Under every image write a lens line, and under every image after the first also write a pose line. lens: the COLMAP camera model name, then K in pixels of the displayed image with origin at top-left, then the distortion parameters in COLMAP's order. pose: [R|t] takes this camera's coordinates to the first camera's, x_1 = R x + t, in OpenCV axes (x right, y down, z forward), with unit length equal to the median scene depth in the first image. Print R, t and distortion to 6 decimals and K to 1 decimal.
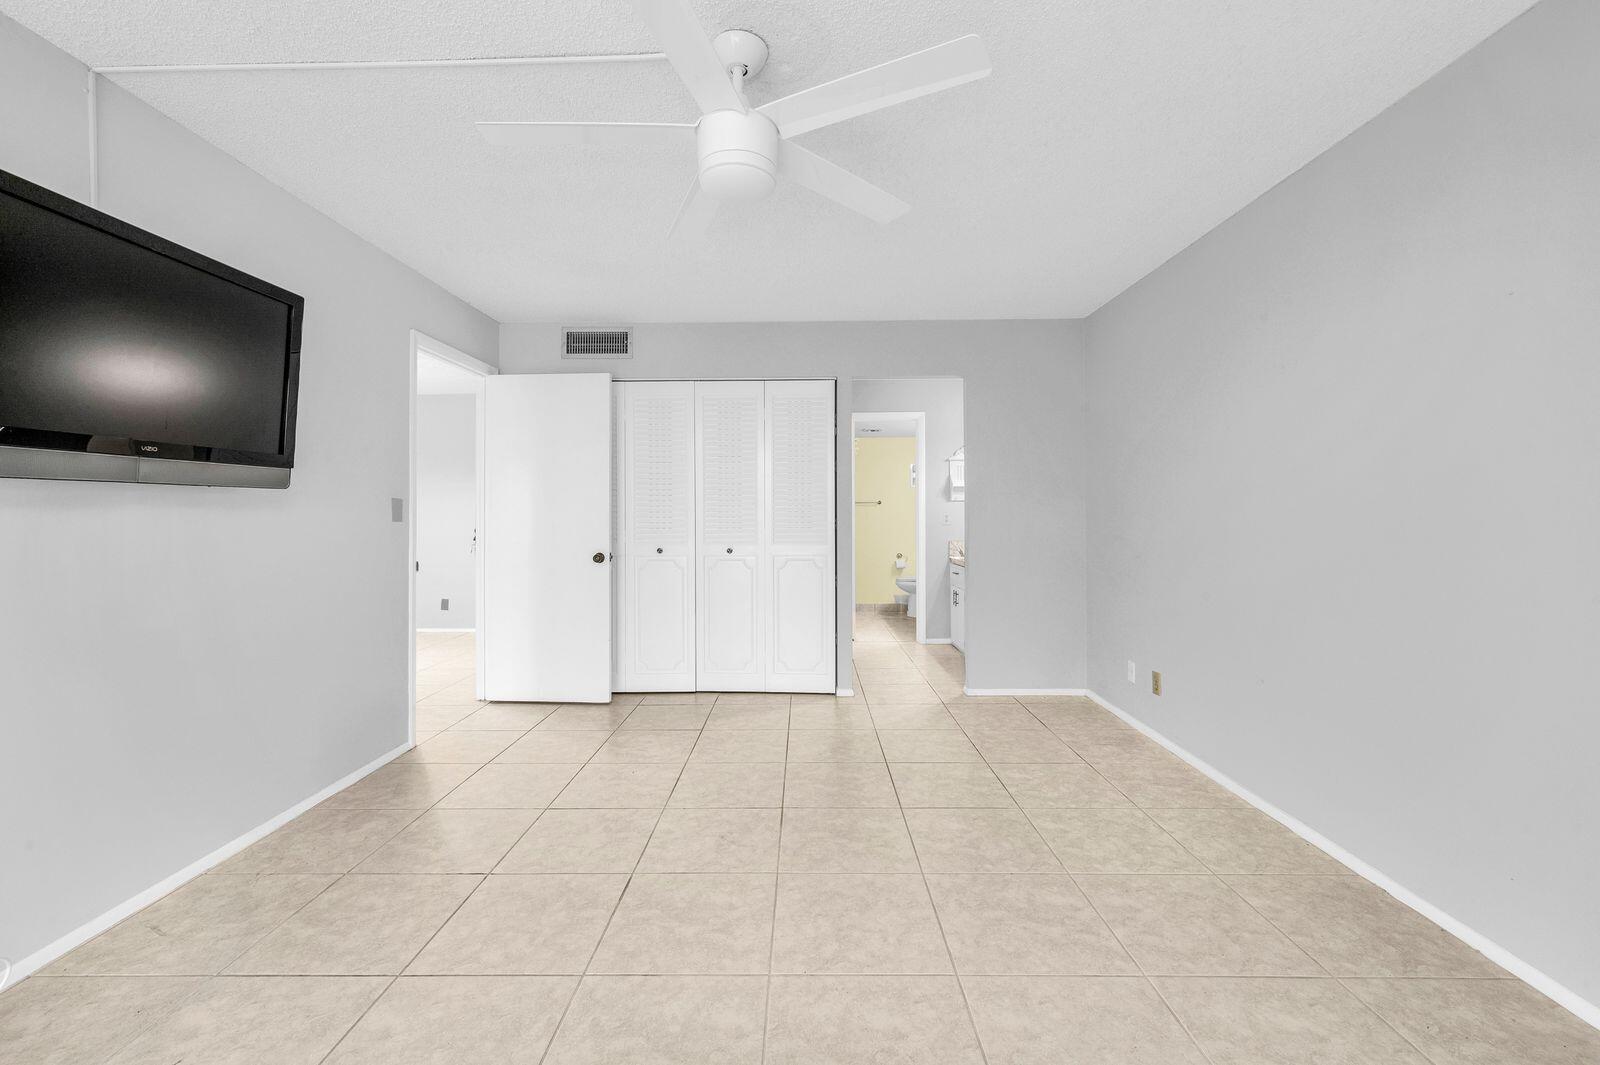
lens RADIAL K [[673.1, 0, 799.0], [0, 673.1, 520.3], [0, 0, 1]] dist [0.001091, -0.000019]
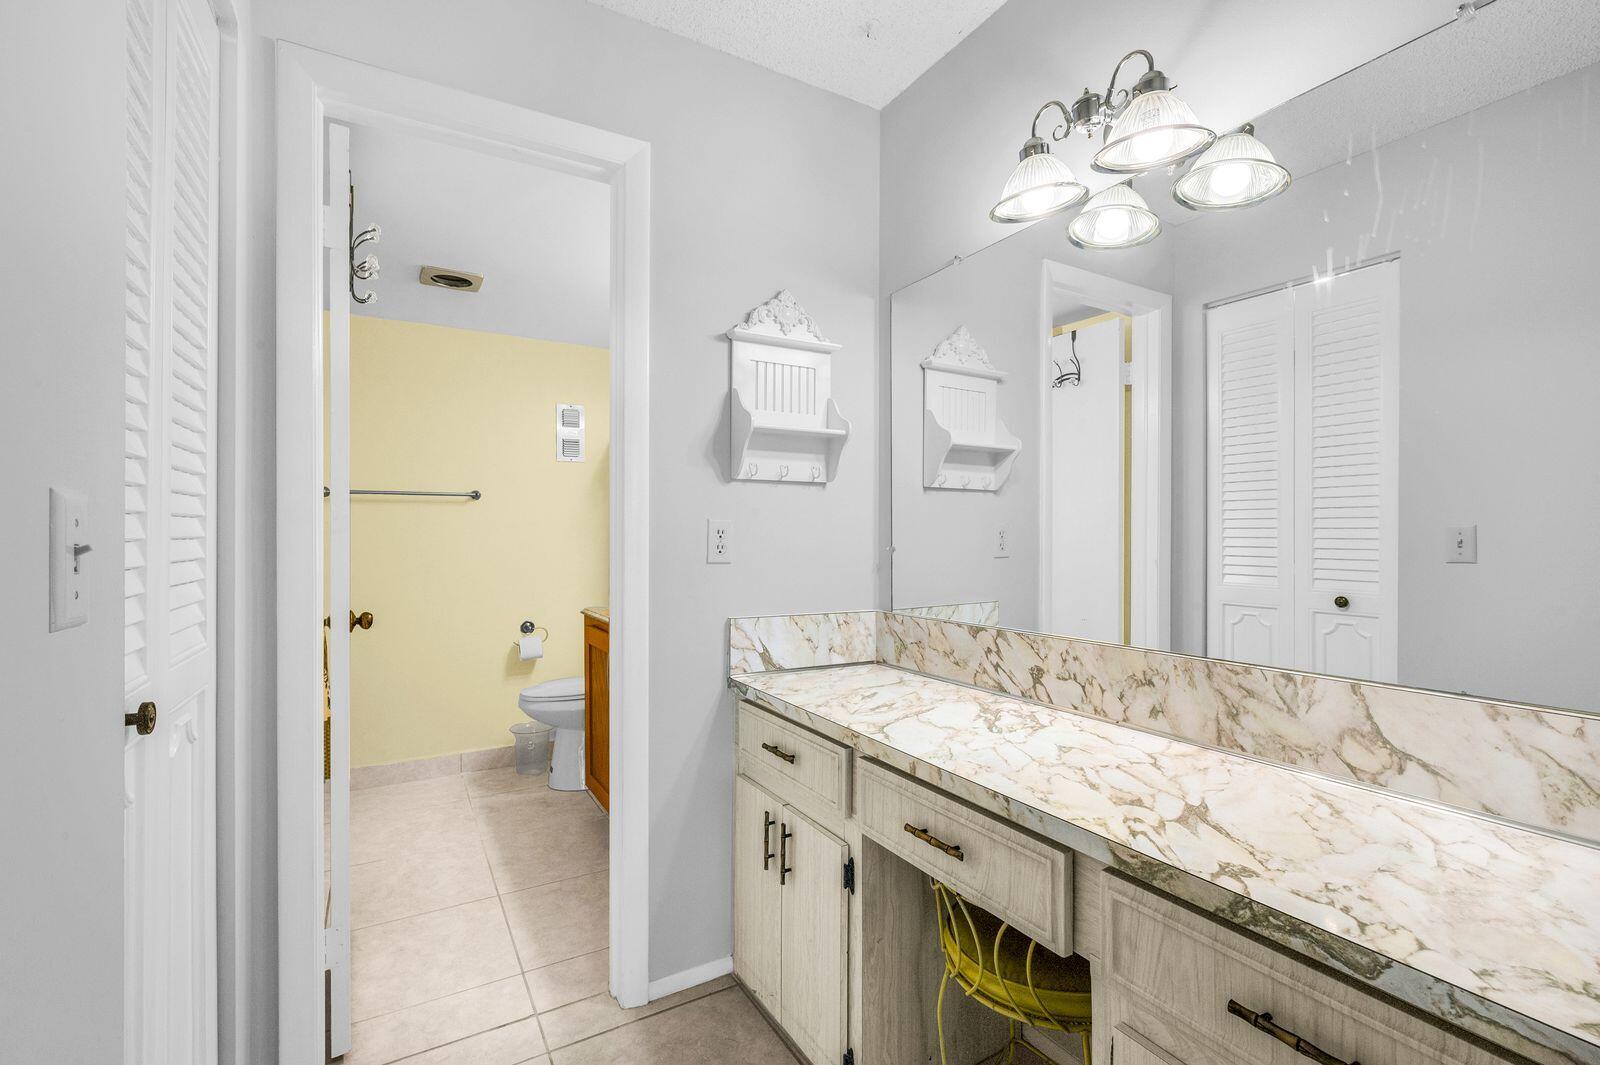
lens RADIAL K [[696.8, 0, 800.0], [0, 696.8, 532.5], [0, 0, 1]] dist [0.000552, 0.000107]
pose [[0.856268, 0.006002, 0.516497, 0.094907], [-0.002120, 0.999965, -0.008106, -0.003986], [-0.516528, 0.005845, 0.856251, 0.727419]]
